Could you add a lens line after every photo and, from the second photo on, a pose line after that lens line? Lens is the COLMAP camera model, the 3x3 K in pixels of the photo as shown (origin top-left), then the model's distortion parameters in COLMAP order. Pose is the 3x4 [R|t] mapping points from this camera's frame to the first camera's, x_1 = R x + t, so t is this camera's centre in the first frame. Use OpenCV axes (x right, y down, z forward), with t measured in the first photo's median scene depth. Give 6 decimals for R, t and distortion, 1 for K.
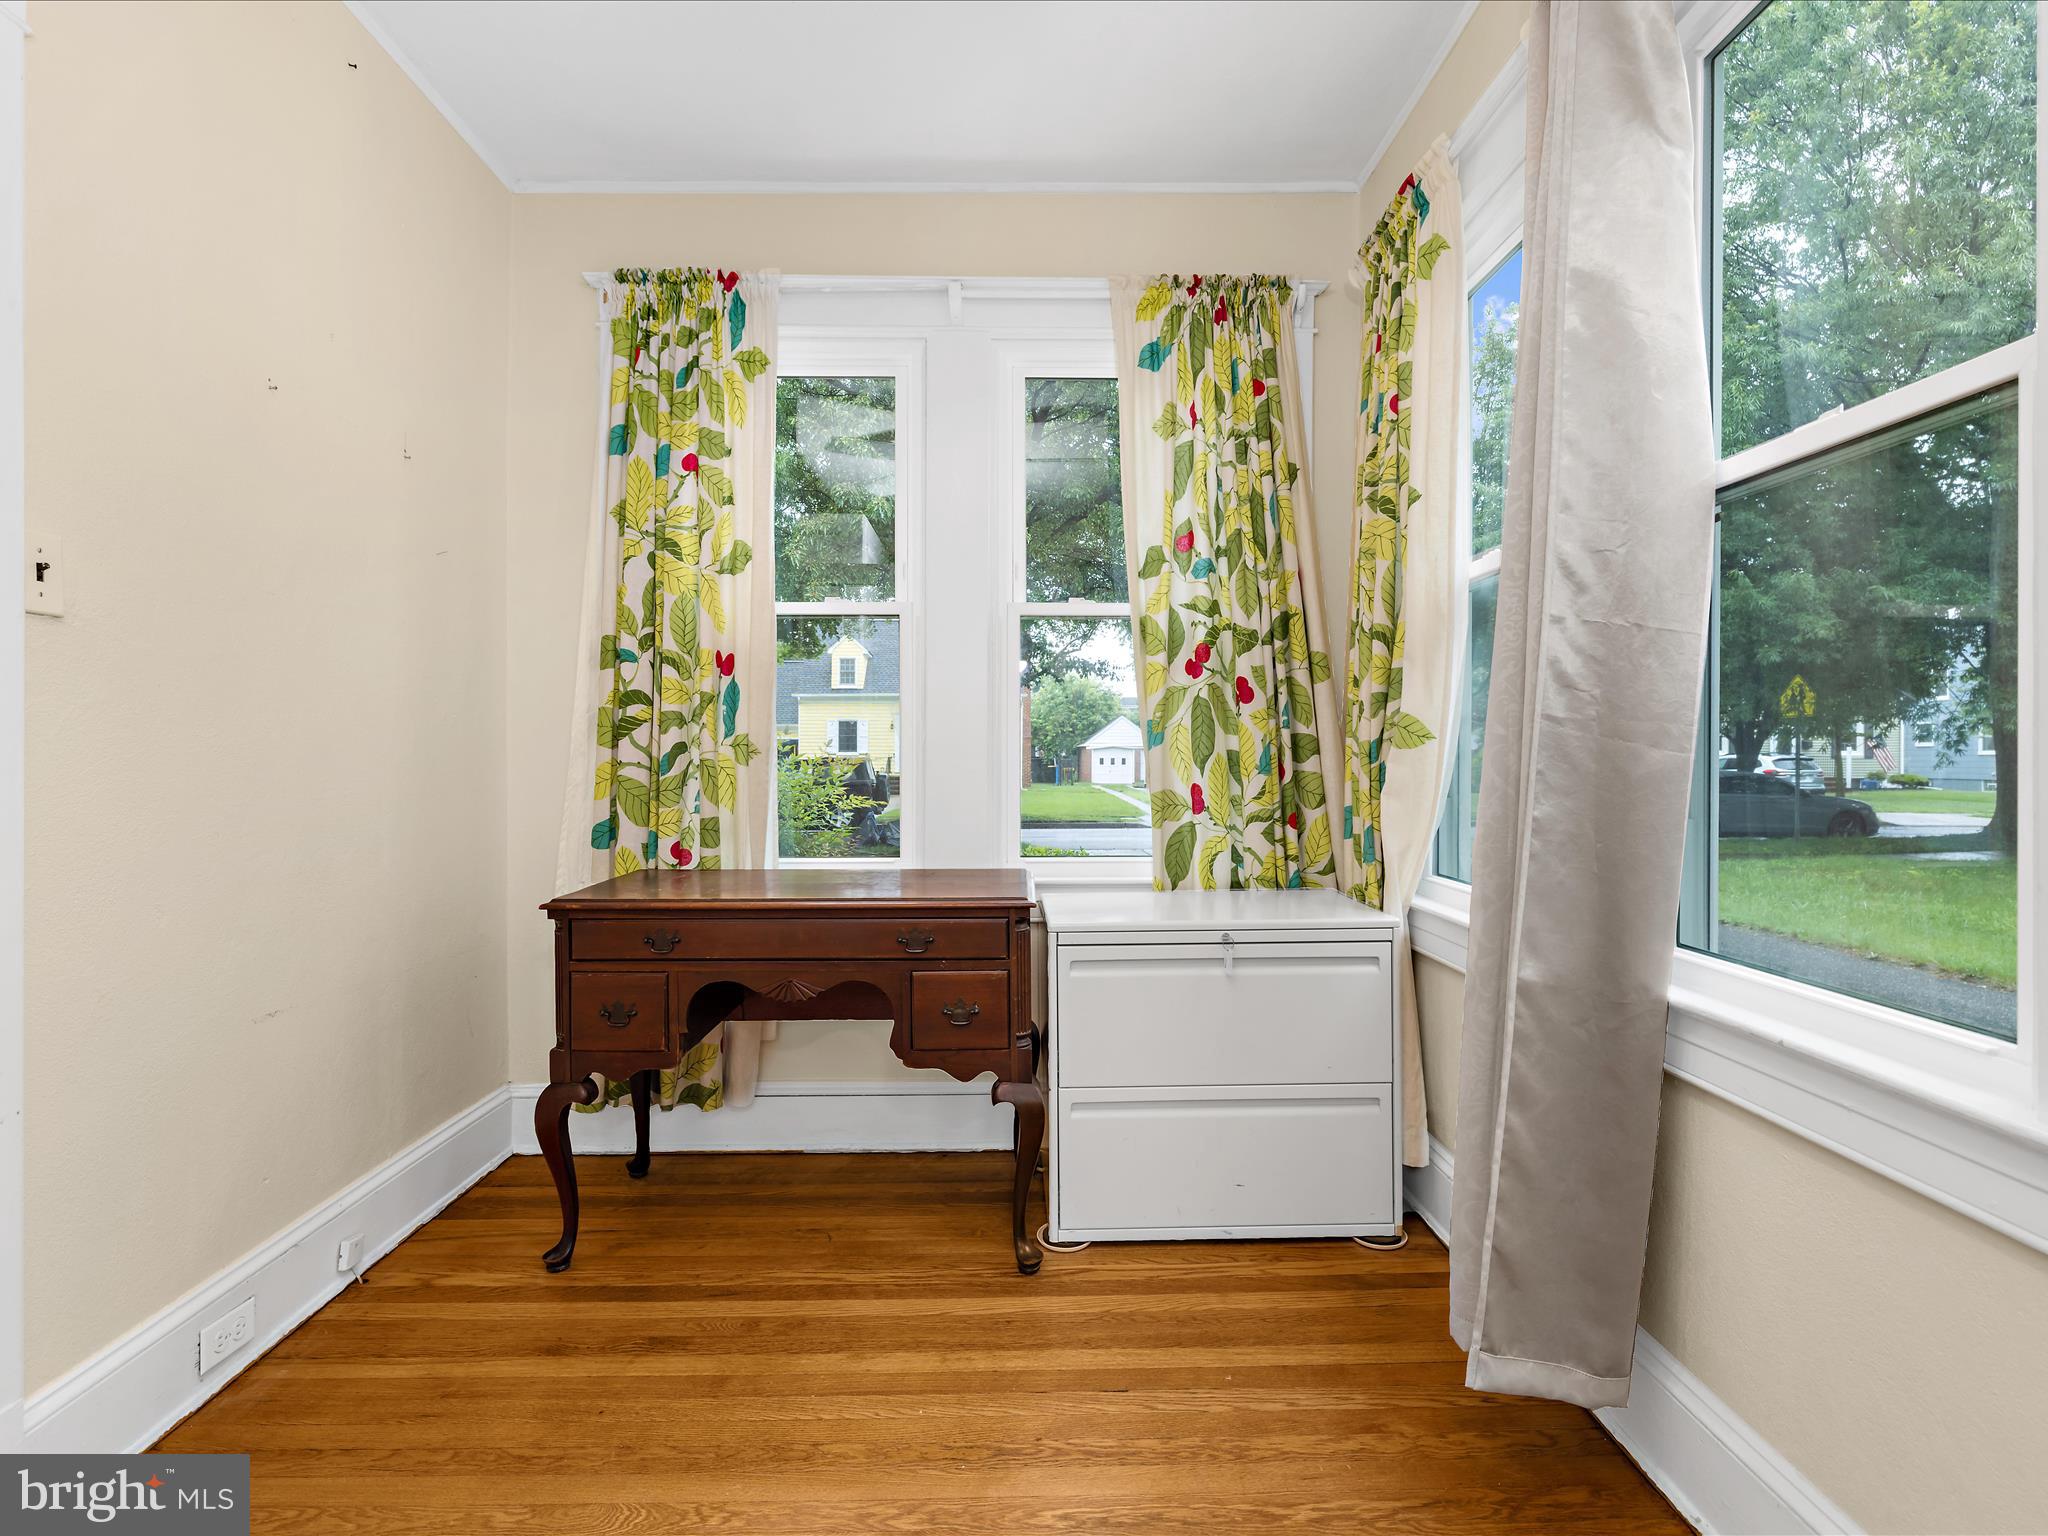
lens RADIAL K [[993.9, 0, 1020.1], [0, 993.9, 756.8], [0, 0, 1]] dist [0.001067, 0.000054]
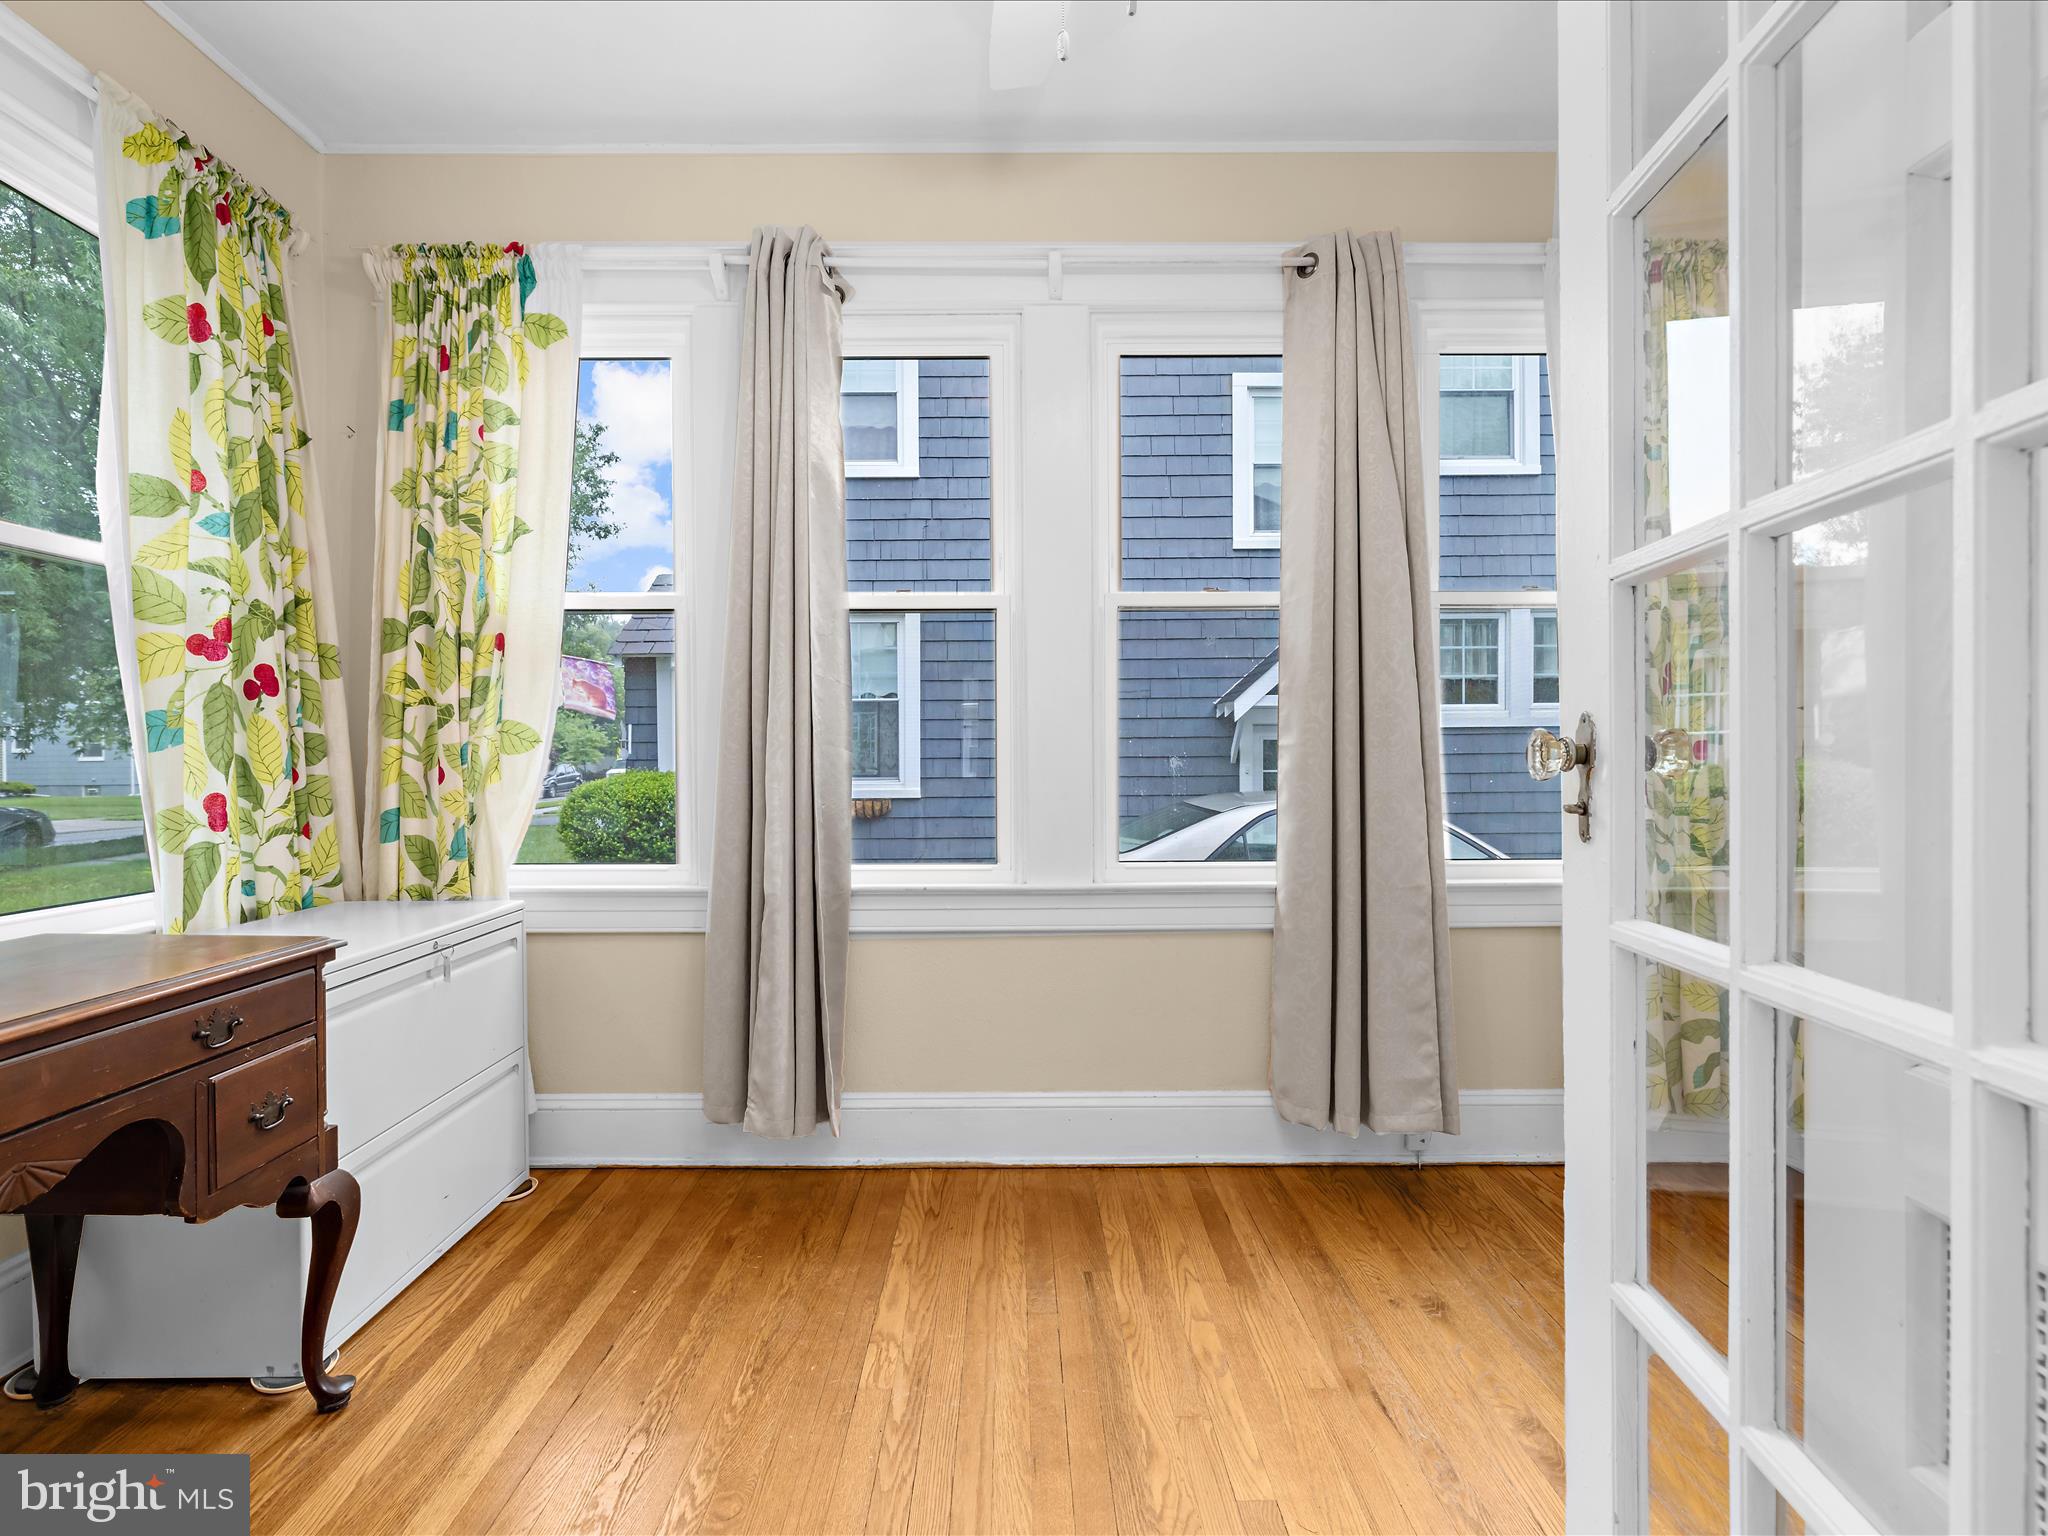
lens RADIAL K [[979.0, 0, 1027.8], [0, 979.0, 769.0], [0, 0, 1]] dist [0.001398, -0.000386]
pose [[0.004136, -0.010254, 0.999939, -0.603312], [0.004886, 0.999936, 0.010234, 0.003106], [-0.999980, 0.004844, 0.004186, 0.347613]]
